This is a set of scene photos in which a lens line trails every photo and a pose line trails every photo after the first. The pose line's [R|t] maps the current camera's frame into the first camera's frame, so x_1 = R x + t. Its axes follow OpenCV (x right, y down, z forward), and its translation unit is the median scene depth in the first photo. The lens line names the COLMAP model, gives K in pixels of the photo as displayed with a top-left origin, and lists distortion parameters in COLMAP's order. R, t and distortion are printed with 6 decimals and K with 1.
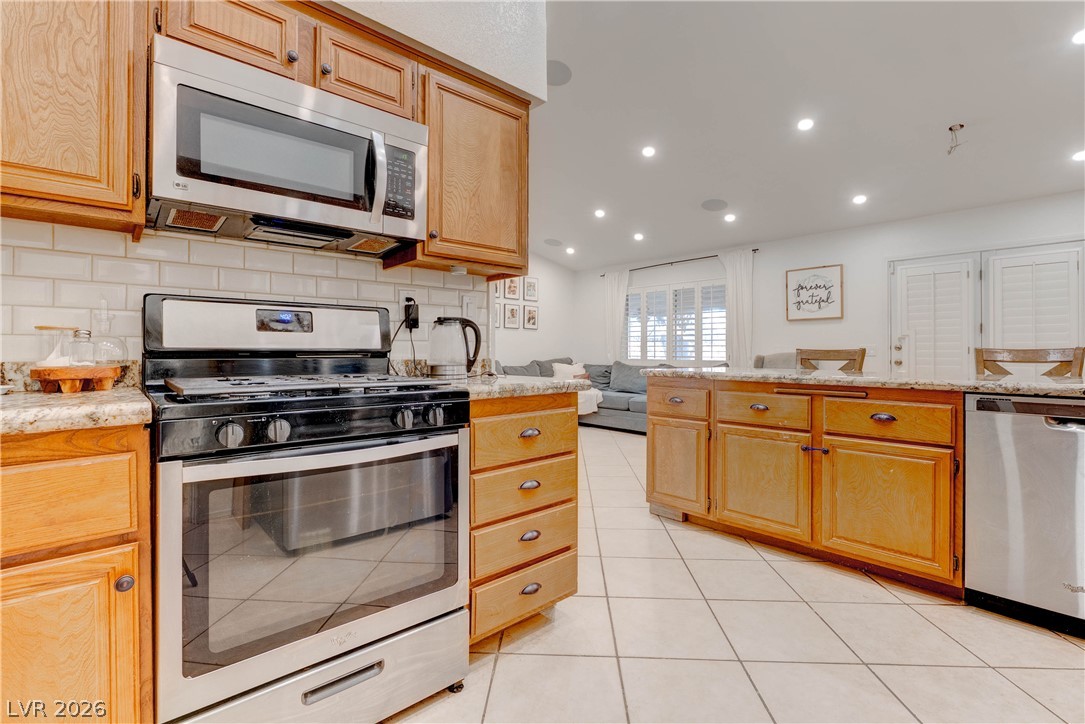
lens RADIAL K [[491.6, 0, 549.6], [0, 491.6, 354.0], [0, 0, 1]] dist [-0.013810, 0.002268]
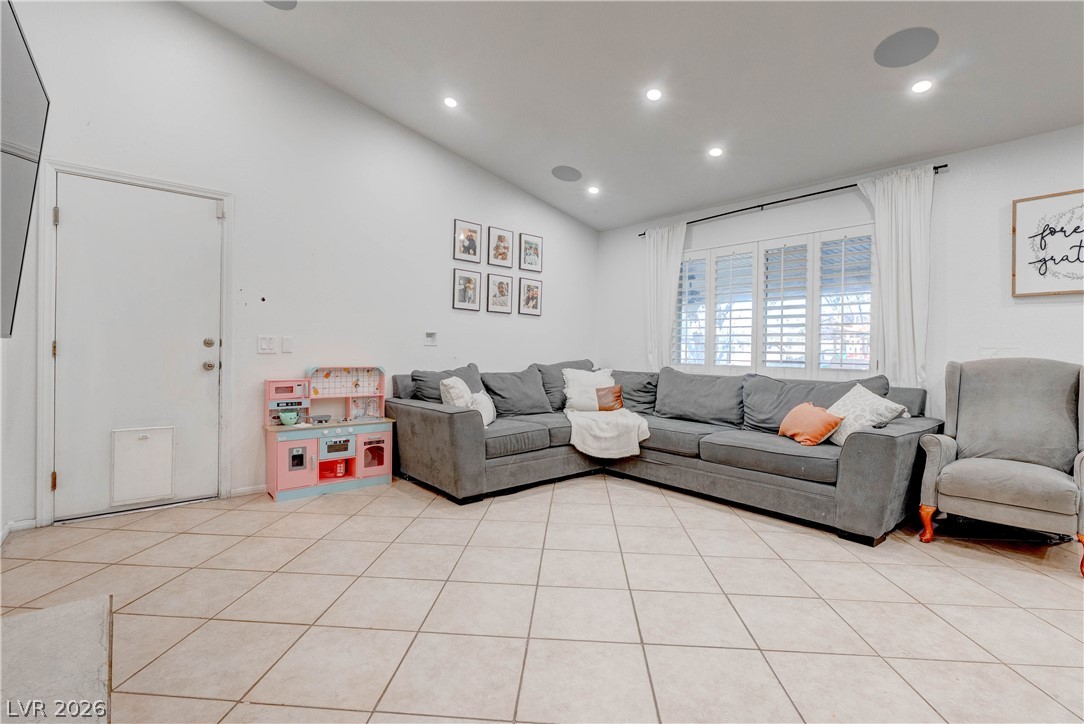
lens RADIAL K [[491.2, 0, 545.5], [0, 491.2, 356.0], [0, 0, 1]] dist [-0.013810, 0.002268]
pose [[0.999383, 0.013343, -0.032497, 0.004058], [-0.013160, 0.999896, 0.005839, -0.001004], [0.032571, -0.005408, 0.999455, 0.385291]]
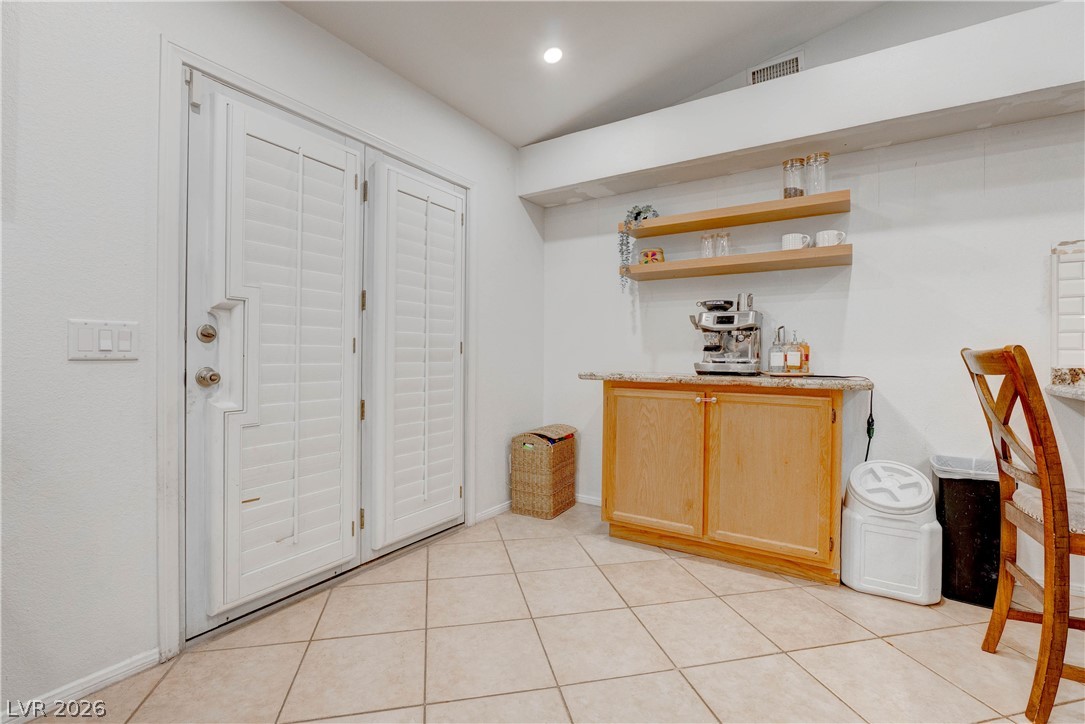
lens RADIAL K [[491.6, 0, 540.8], [0, 491.6, 356.0], [0, 0, 1]] dist [-0.013810, 0.002268]
pose [[-0.246402, -0.004687, 0.969156, 0.235996], [-0.003916, 0.999985, 0.003841, -0.000073], [-0.969160, -0.002849, -0.246417, 0.614110]]
